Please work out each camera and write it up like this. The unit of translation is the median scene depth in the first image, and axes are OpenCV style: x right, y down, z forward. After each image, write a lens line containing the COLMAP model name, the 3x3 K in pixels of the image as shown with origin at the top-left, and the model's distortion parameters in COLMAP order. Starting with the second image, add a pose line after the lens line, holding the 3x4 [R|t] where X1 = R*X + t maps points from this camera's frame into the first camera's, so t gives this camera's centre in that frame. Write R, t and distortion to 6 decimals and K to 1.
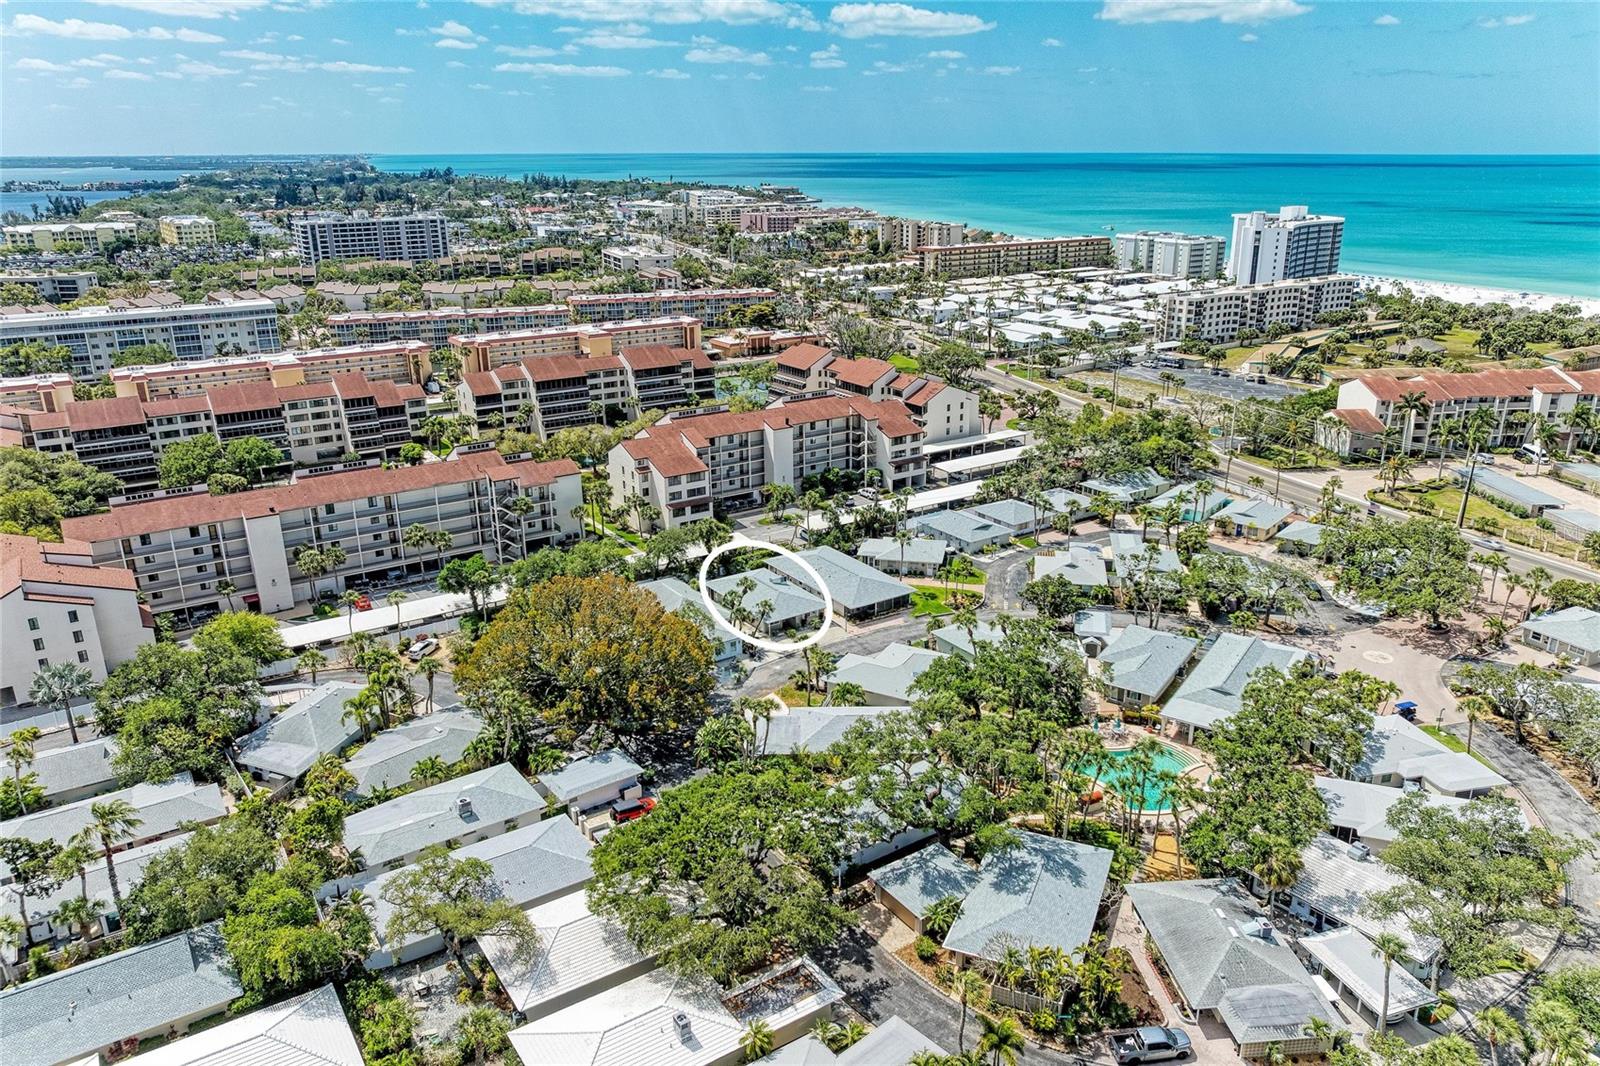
lens RADIAL K [[1102.7, 0, 819.9], [0, 1102.7, 531.5], [0, 0, 1]] dist [-0.015173, -0.003124]
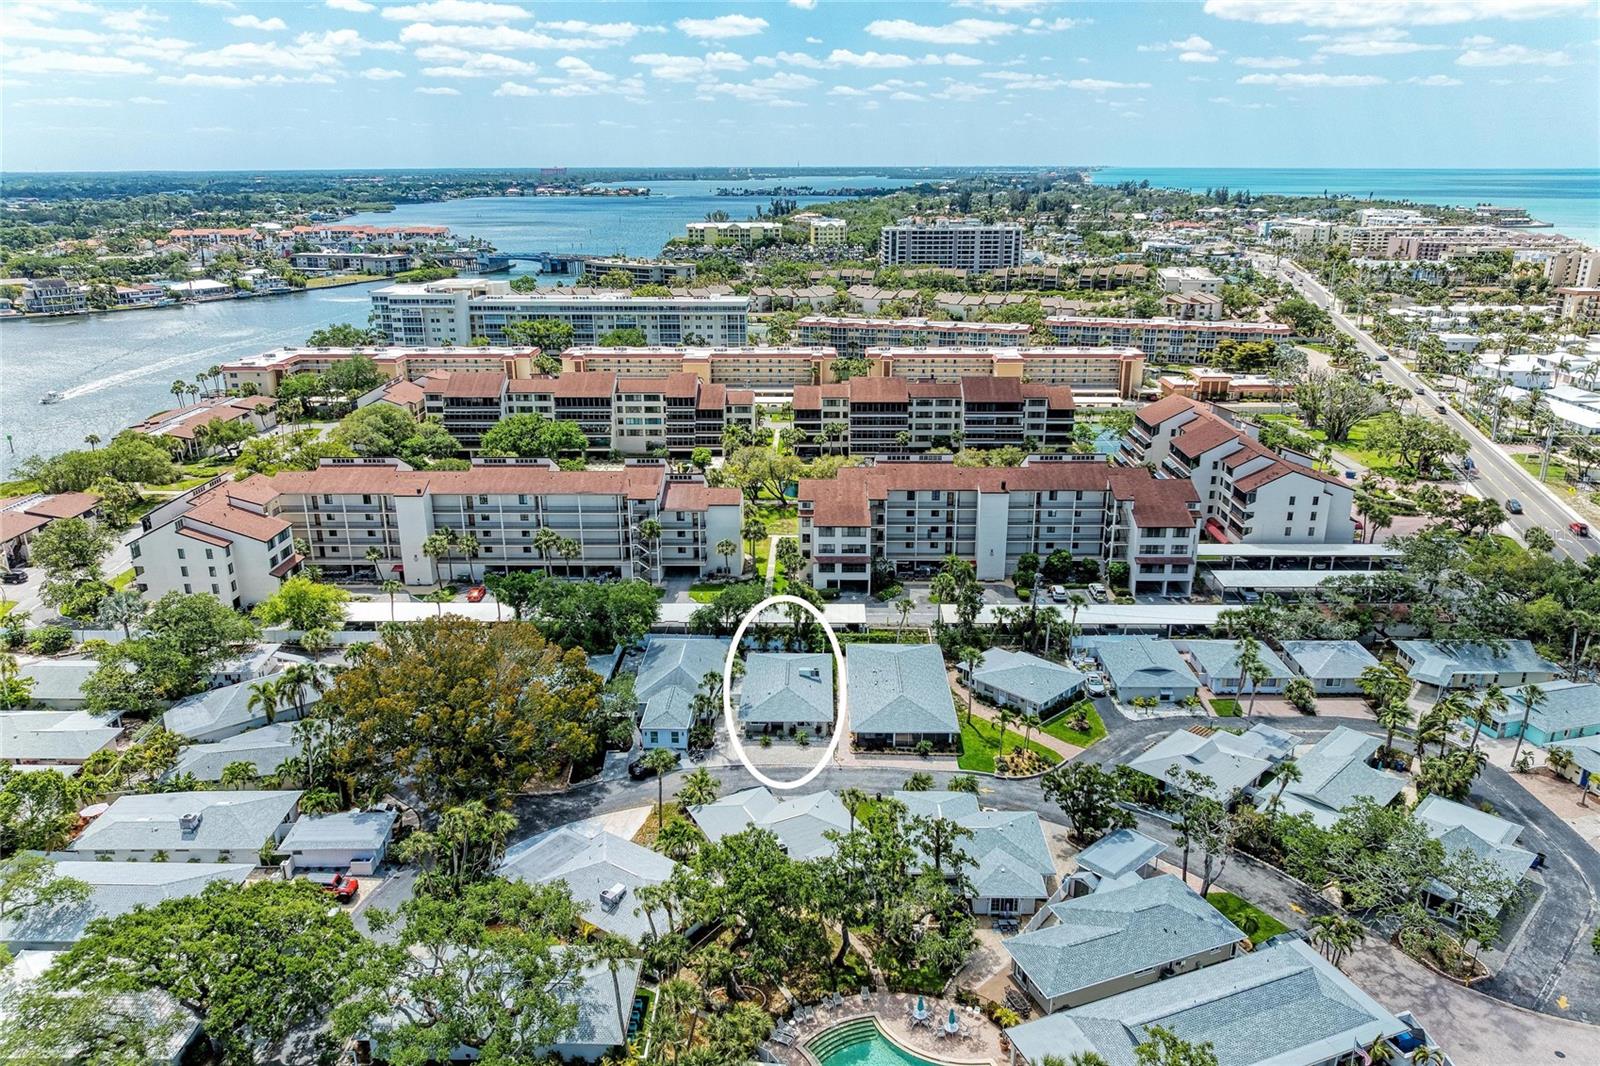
lens RADIAL K [[1102.7, 0, 819.9], [0, 1102.7, 531.5], [0, 0, 1]] dist [-0.015173, -0.003124]
pose [[0.818589, 0.180489, -0.545285, 0.247986], [-0.186520, 0.981427, 0.044846, -0.061131], [0.543252, 0.064996, 0.837050, 0.187280]]
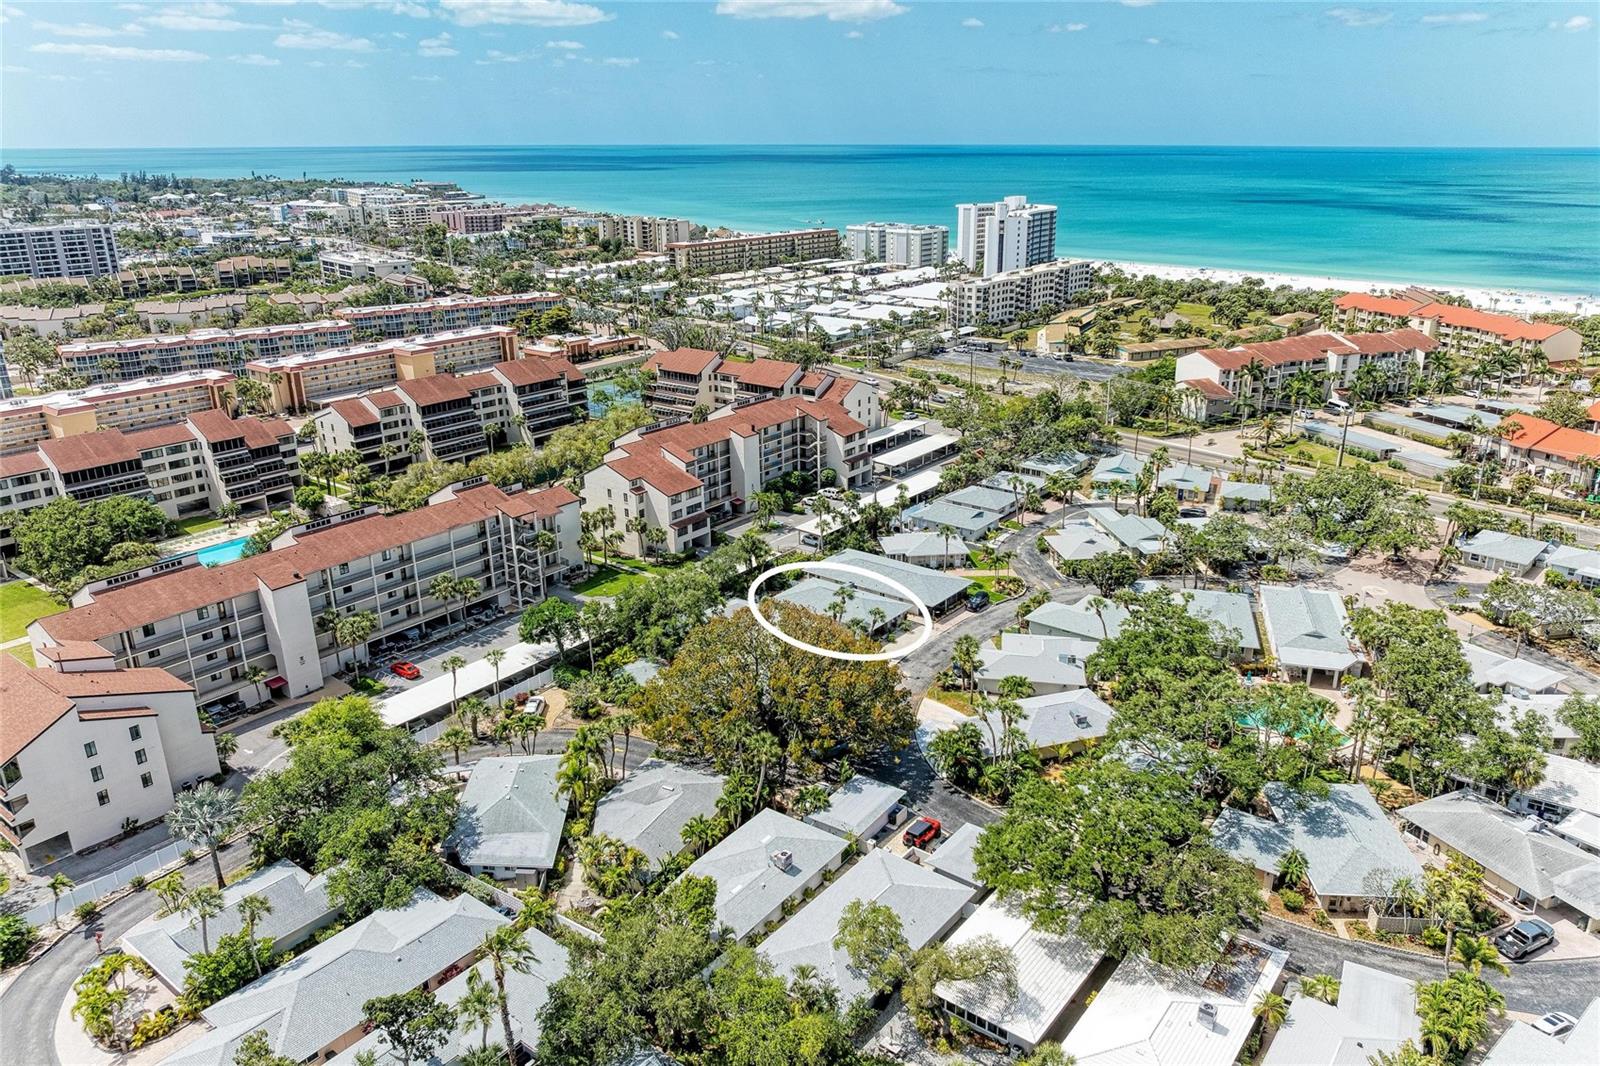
lens RADIAL K [[1105.8, 0, 825.2], [0, 1105.8, 534.8], [0, 0, 1]] dist [-0.016941, 0.000980]
pose [[0.948332, -0.105270, 0.299306, -0.215654], [0.102889, 0.994409, 0.023752, -0.017715], [-0.300133, 0.008271, 0.953861, 0.035395]]
